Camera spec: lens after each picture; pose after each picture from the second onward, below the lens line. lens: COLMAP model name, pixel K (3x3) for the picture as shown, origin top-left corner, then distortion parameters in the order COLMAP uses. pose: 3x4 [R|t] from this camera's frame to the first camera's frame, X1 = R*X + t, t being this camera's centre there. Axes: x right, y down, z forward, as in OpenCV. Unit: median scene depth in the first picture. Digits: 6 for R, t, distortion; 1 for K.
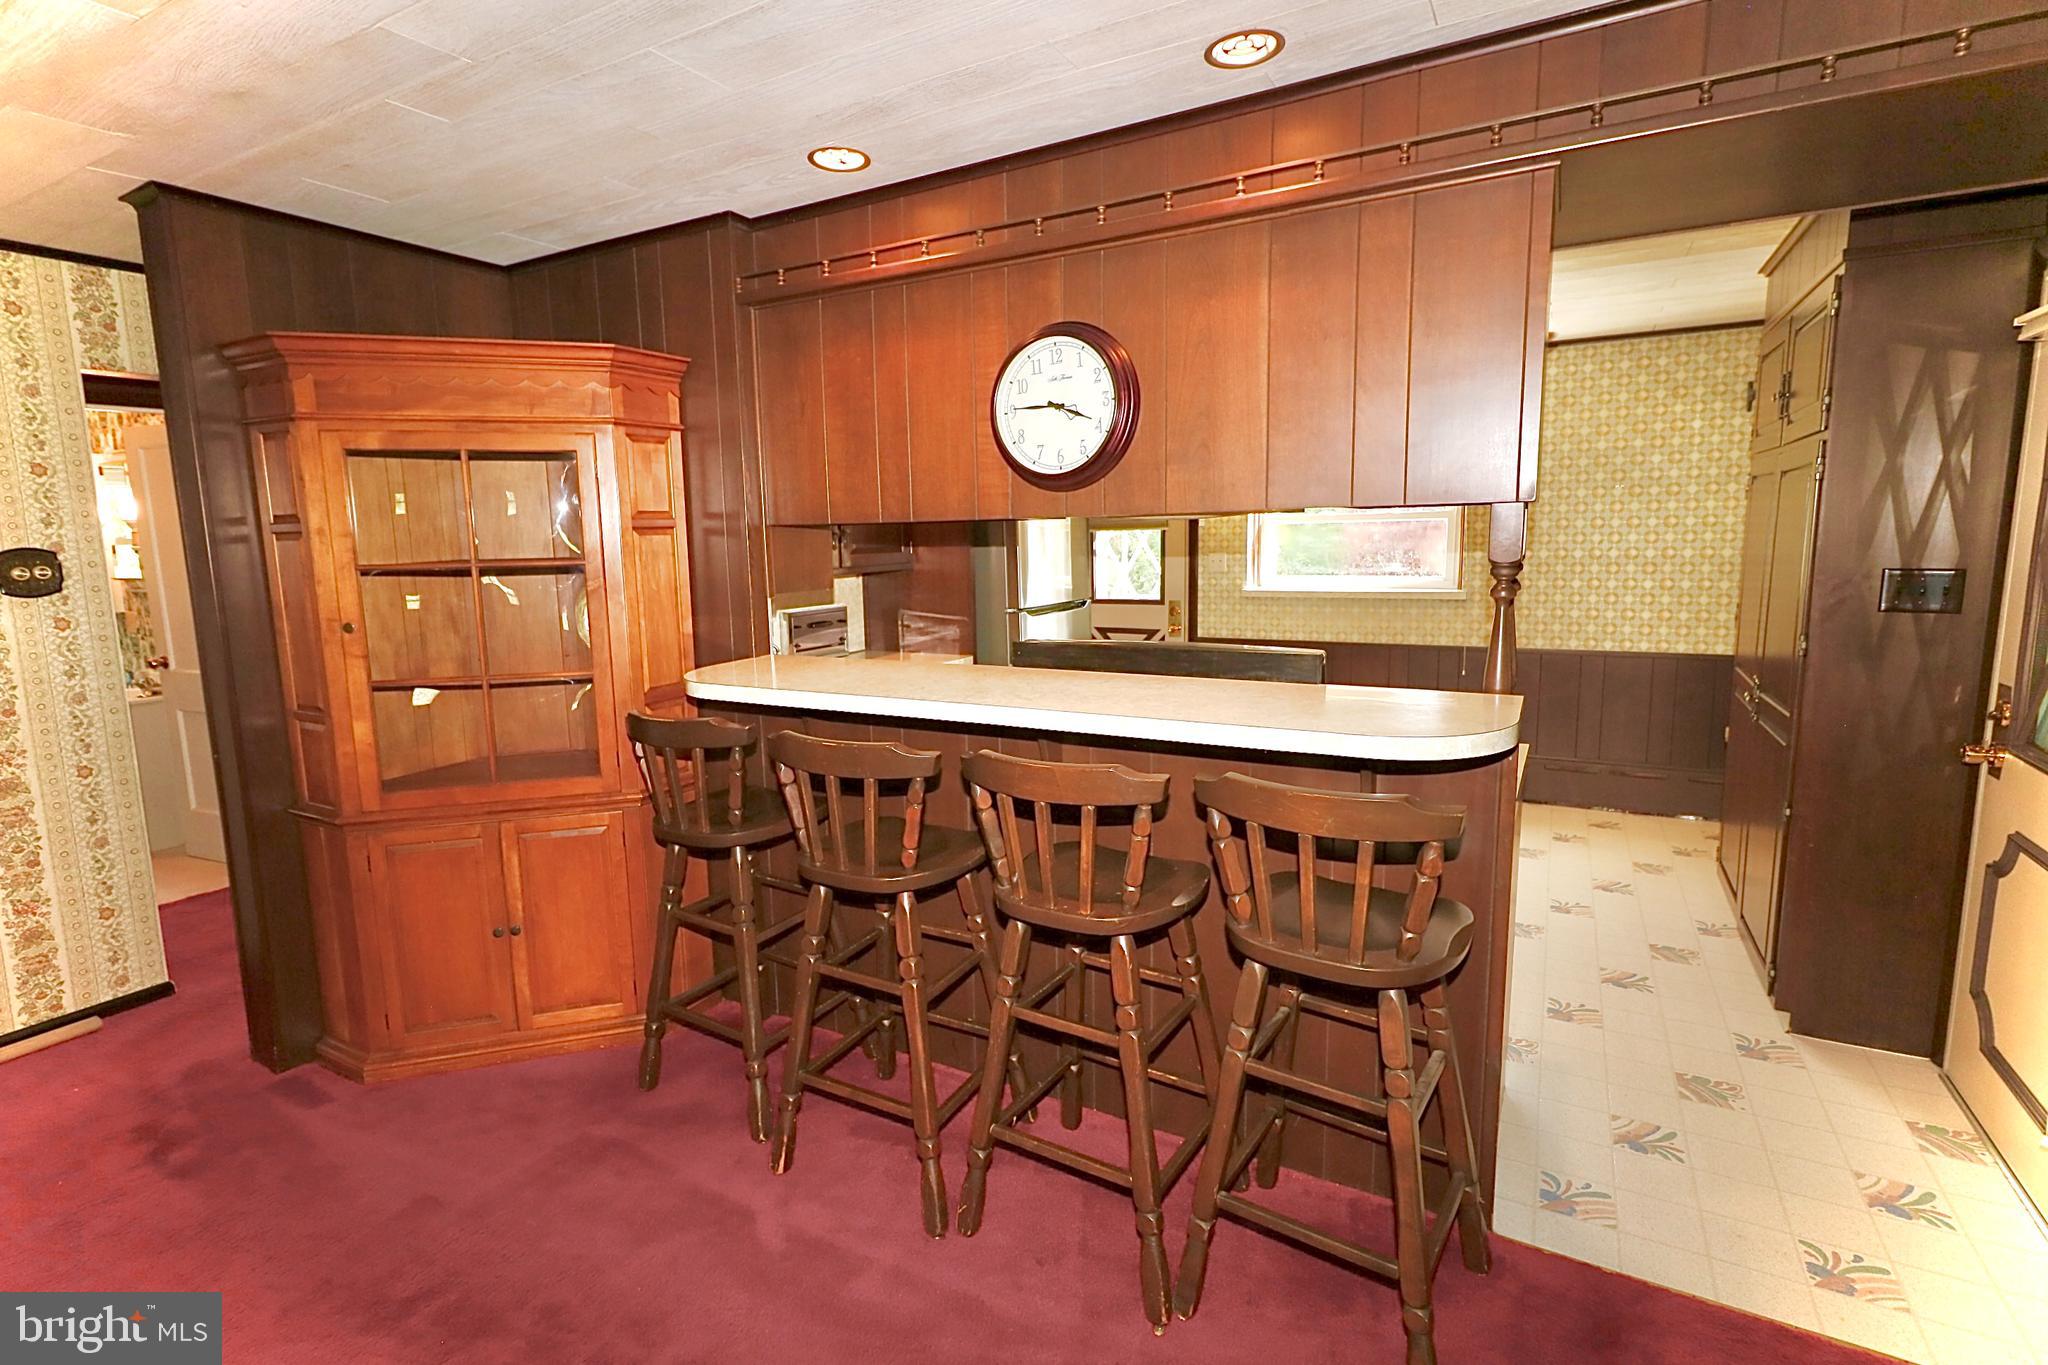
lens RADIAL K [[938.4, 0, 1020.1], [0, 938.4, 672.3], [0, 0, 1]] dist [-0.002094, -0.001251]
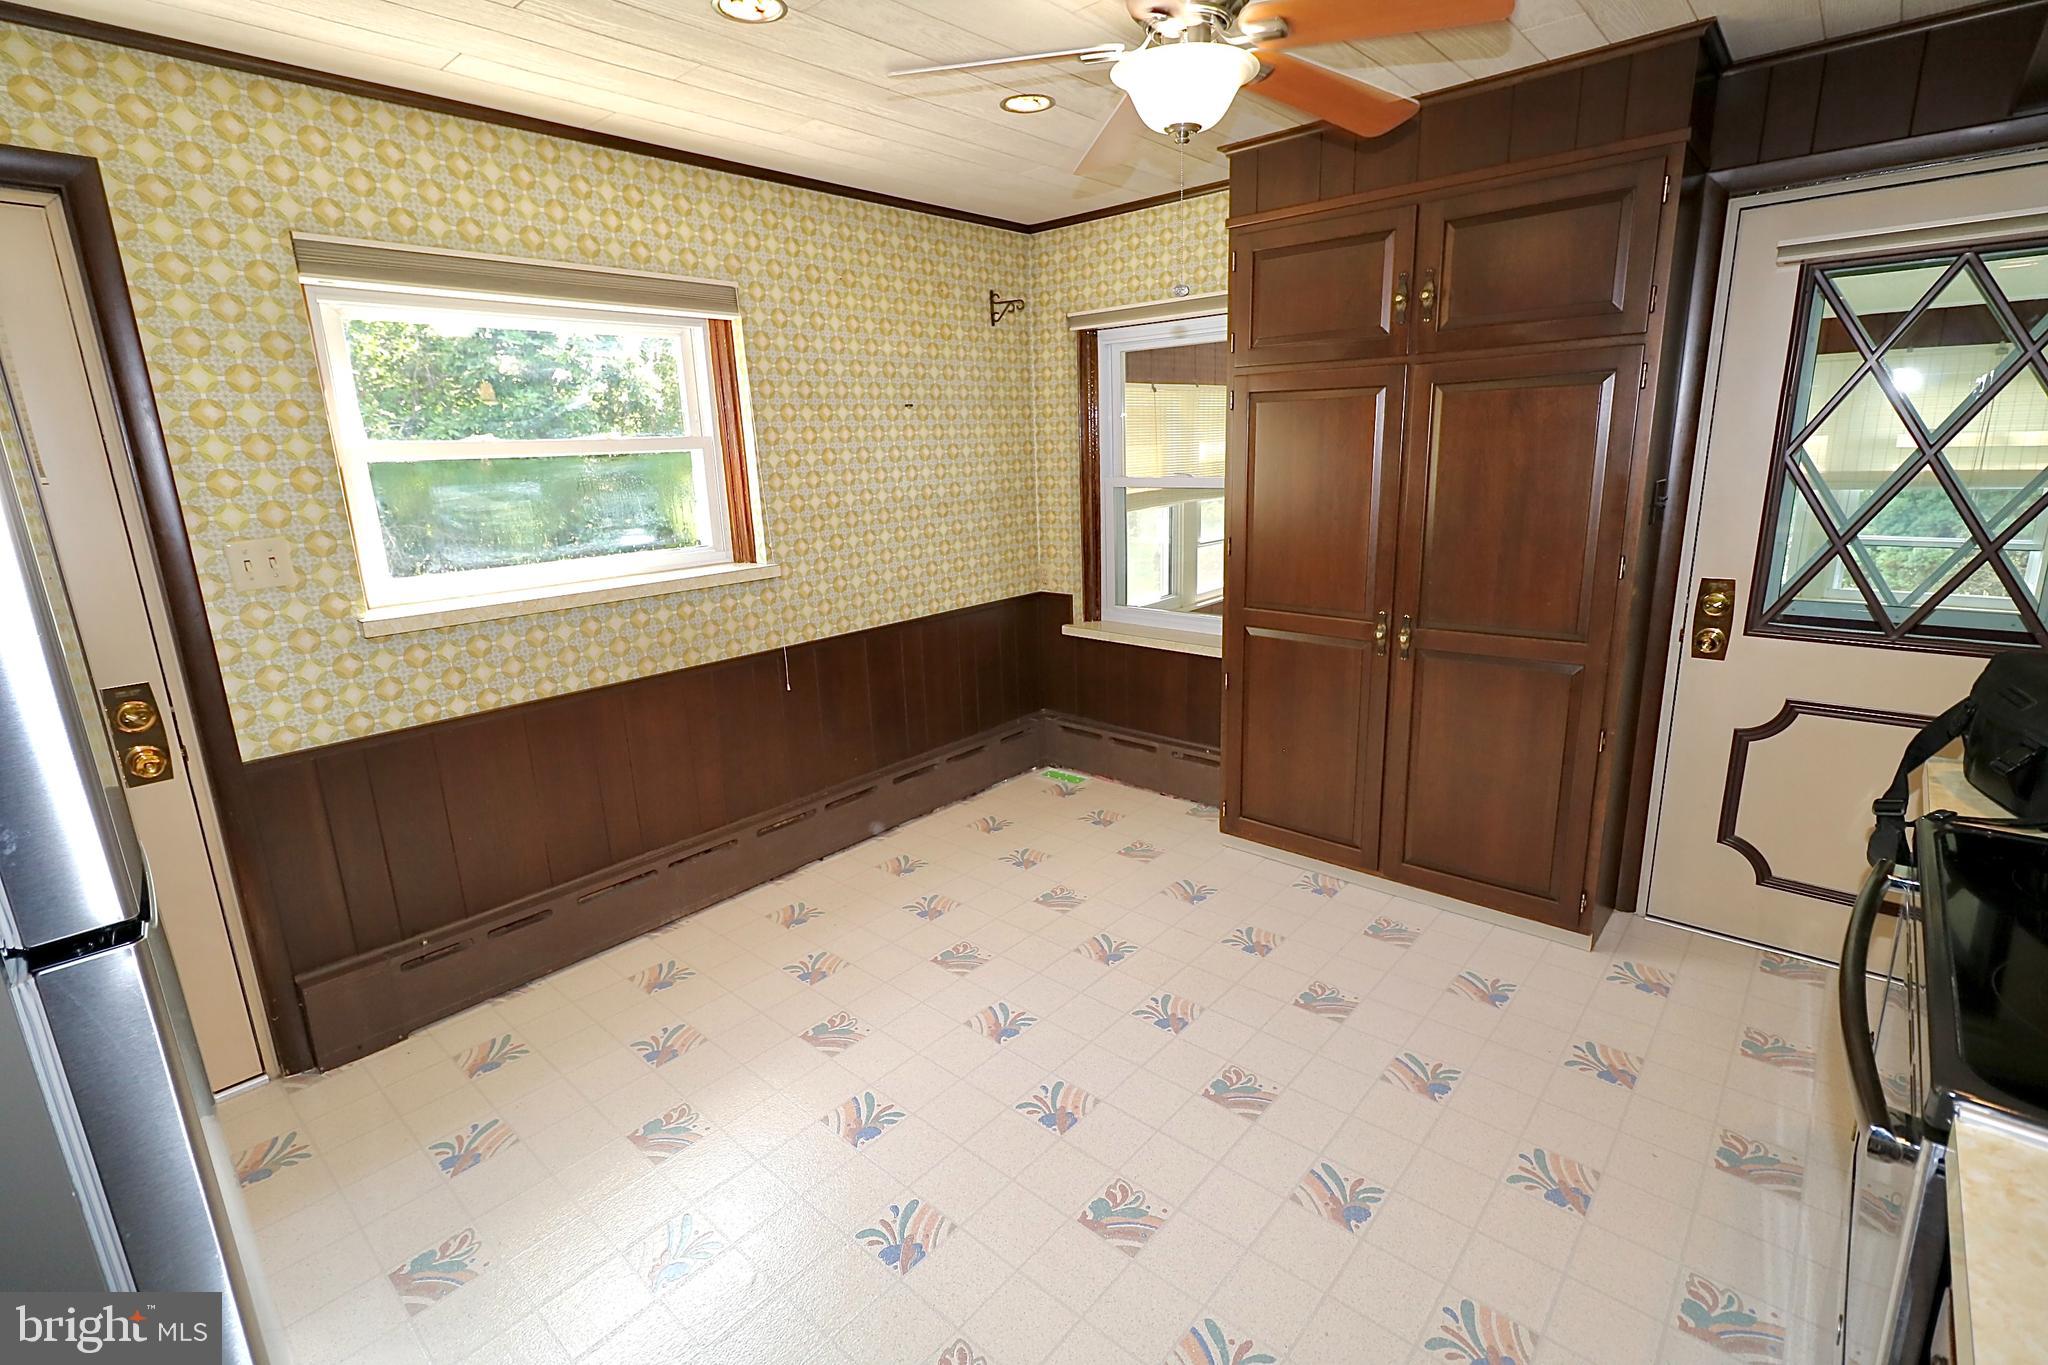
lens RADIAL K [[938.4, 0, 1022.5], [0, 938.4, 675.5], [0, 0, 1]] dist [-0.002094, -0.001251]
pose [[0.226284, -0.223391, 0.948099, -0.116053], [0.170532, 0.967399, 0.187238, -0.107213], [-0.959017, 0.119312, 0.257003, 0.703456]]
